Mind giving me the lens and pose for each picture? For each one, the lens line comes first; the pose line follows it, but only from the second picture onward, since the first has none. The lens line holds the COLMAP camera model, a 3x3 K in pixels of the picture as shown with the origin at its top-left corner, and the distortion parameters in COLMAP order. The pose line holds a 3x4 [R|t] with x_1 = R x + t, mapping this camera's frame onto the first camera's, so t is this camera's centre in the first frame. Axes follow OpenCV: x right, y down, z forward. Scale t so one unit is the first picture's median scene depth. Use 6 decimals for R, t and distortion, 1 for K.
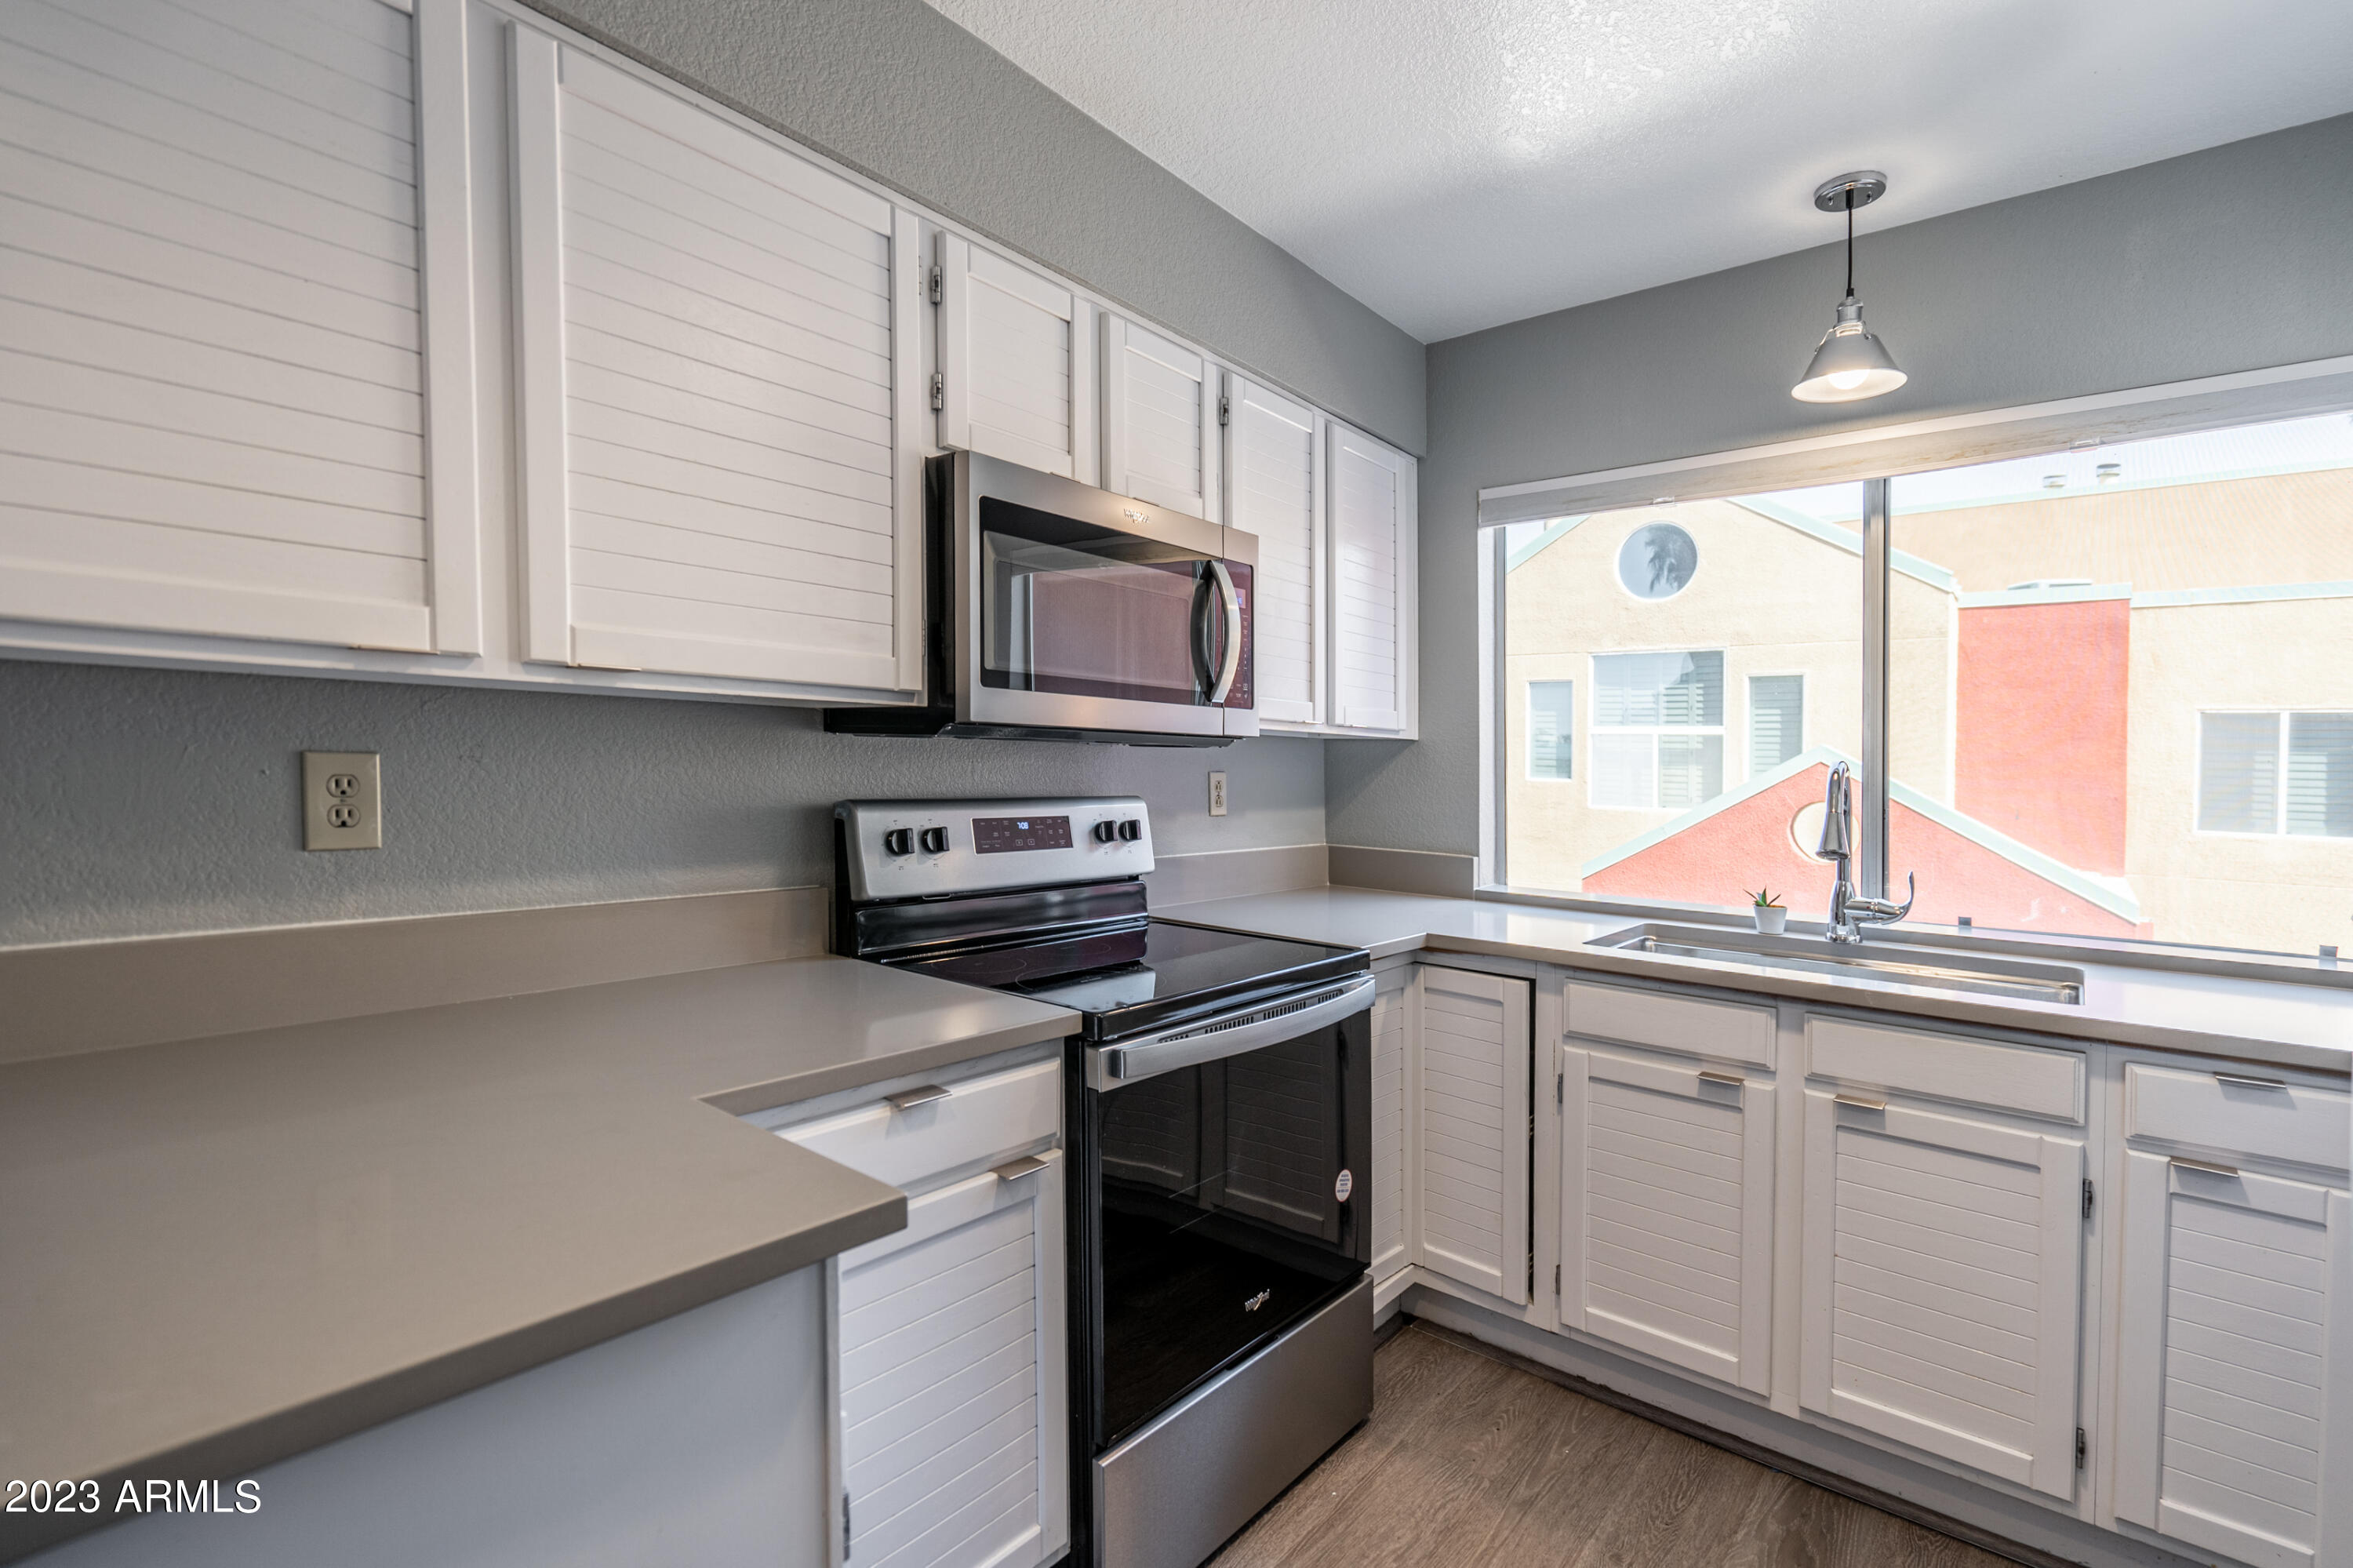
lens RADIAL K [[1081.0, 0, 1178.1], [0, 1081.0, 815.6], [0, 0, 1]] dist [0.002138, 0.000412]
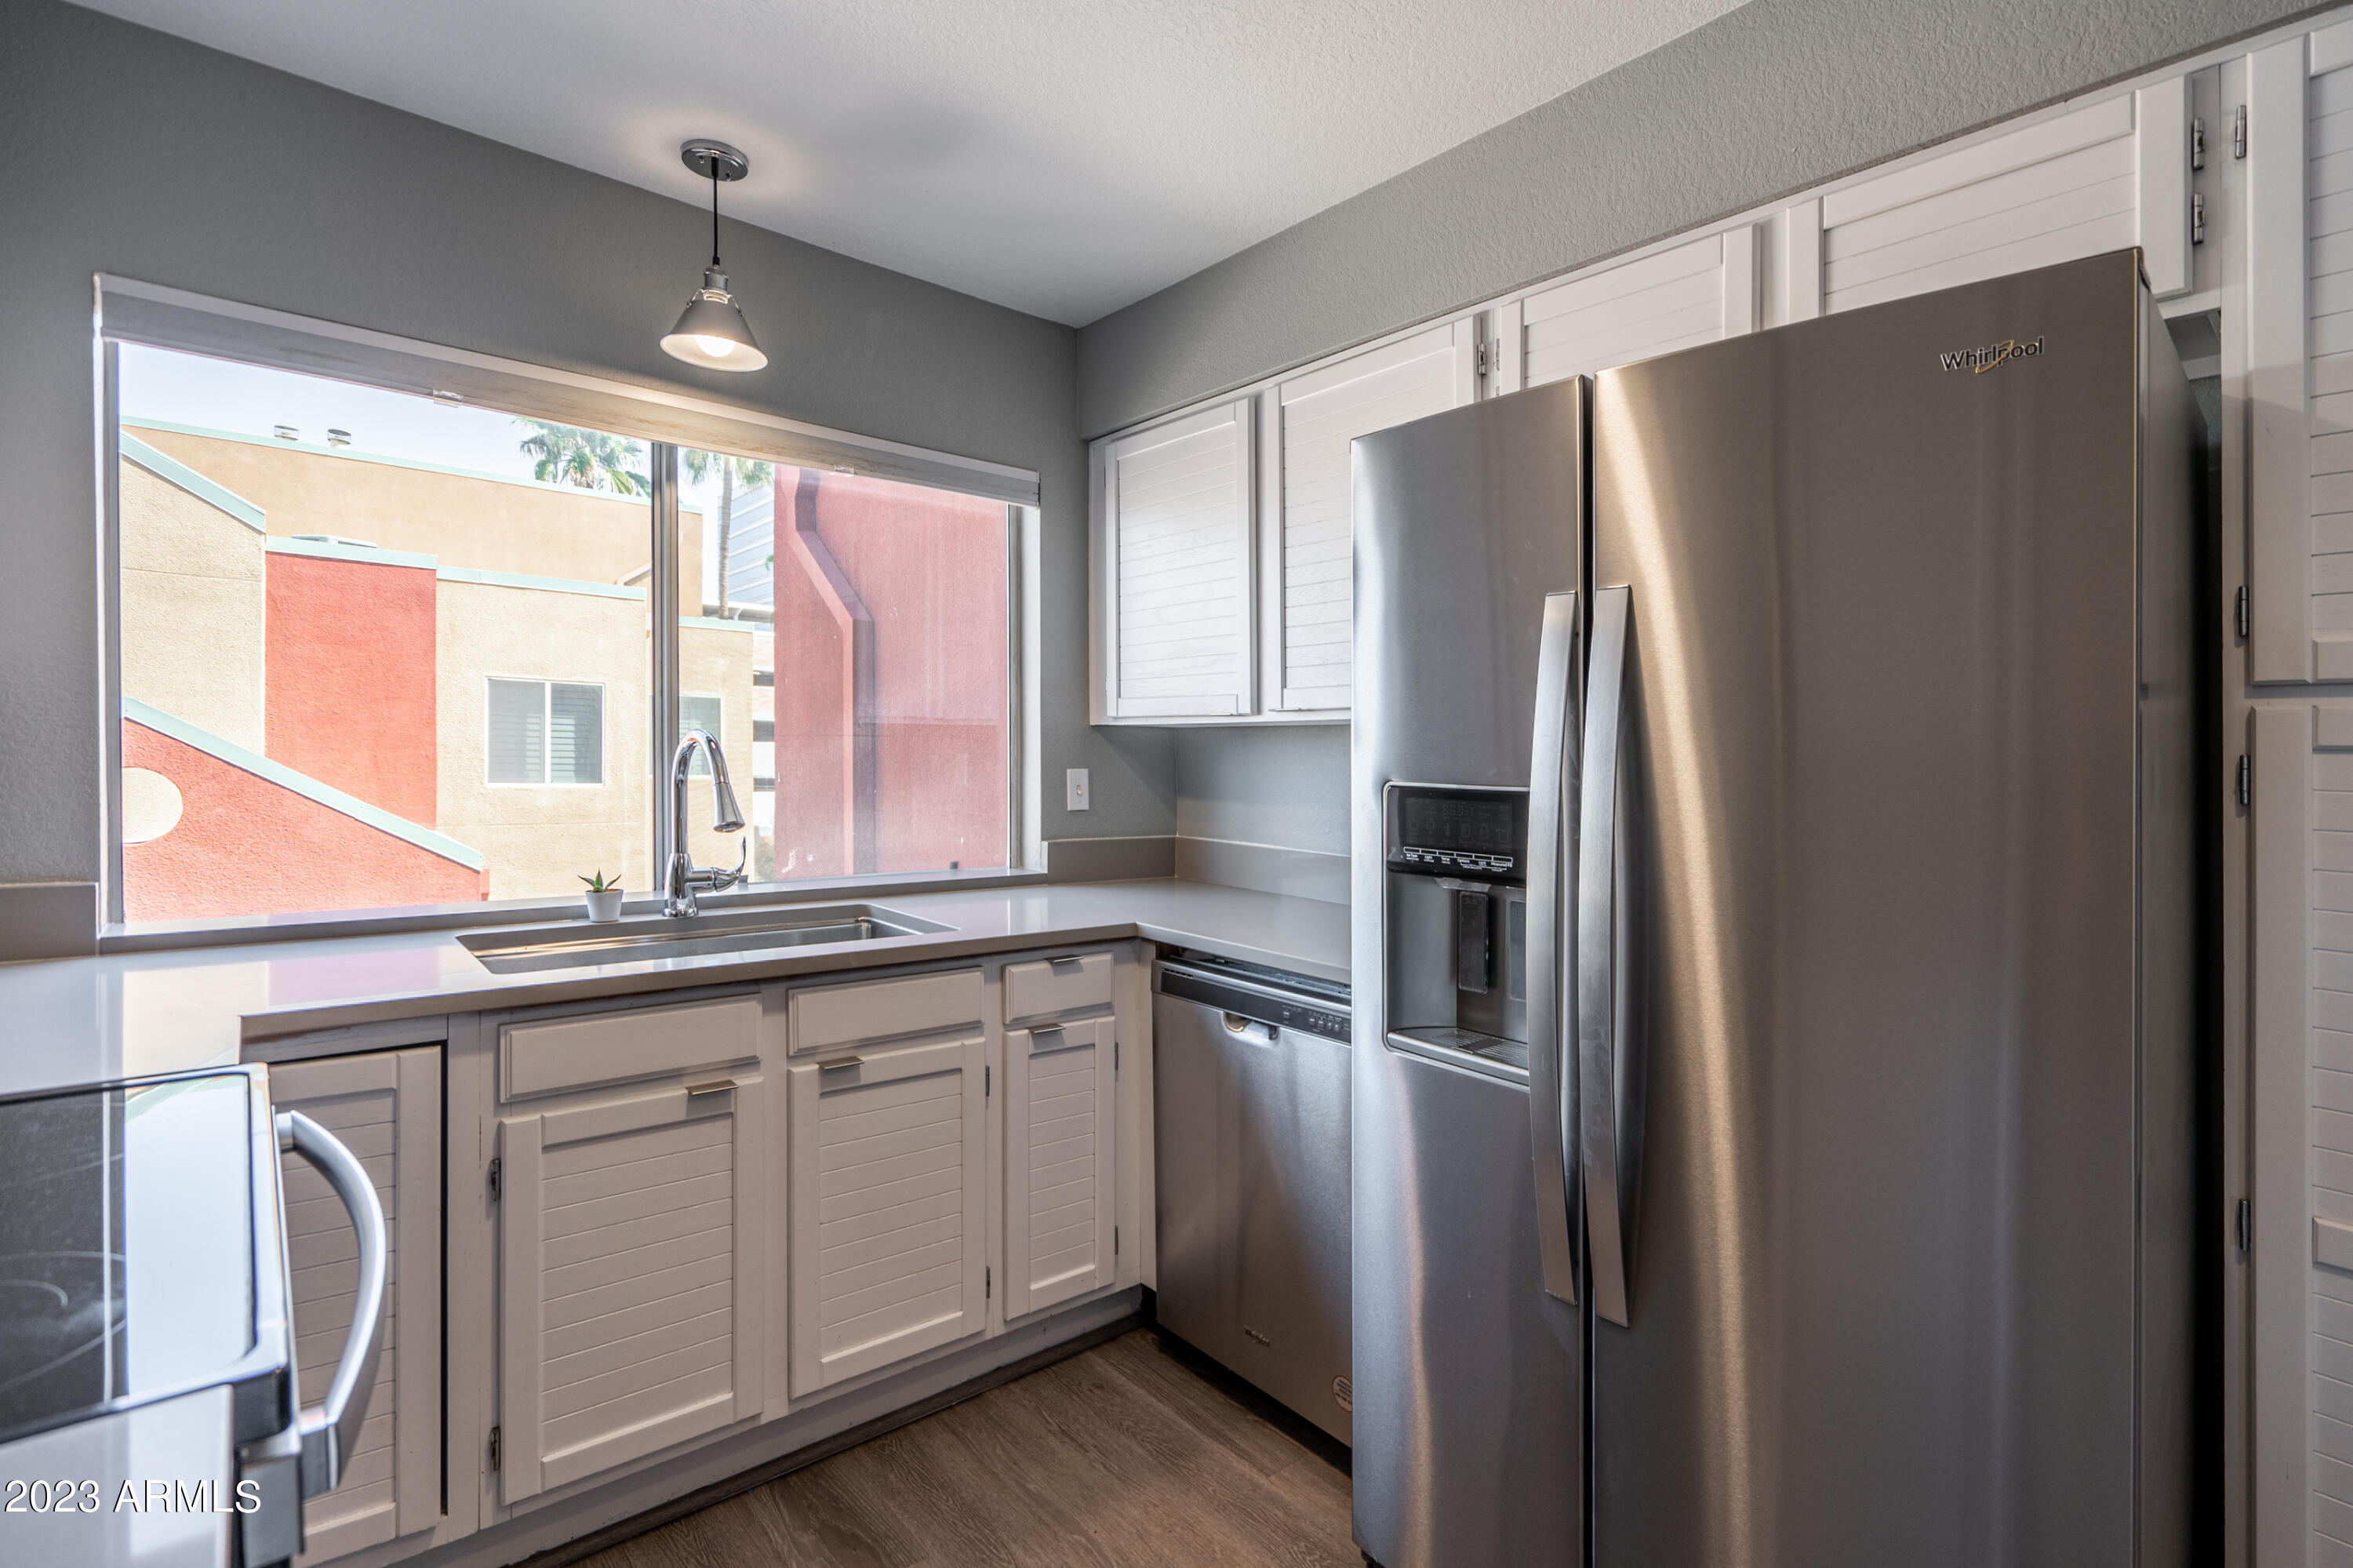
lens RADIAL K [[1099.5, 0, 1176.7], [0, 1099.5, 731.7], [0, 0, 1]] dist [-0.000035, 0.000460]
pose [[0.171751, 0.003506, 0.985134, -0.296954], [0.032618, 0.999425, -0.009244, -0.026245], [-0.984600, 0.033720, 0.171538, 0.418842]]
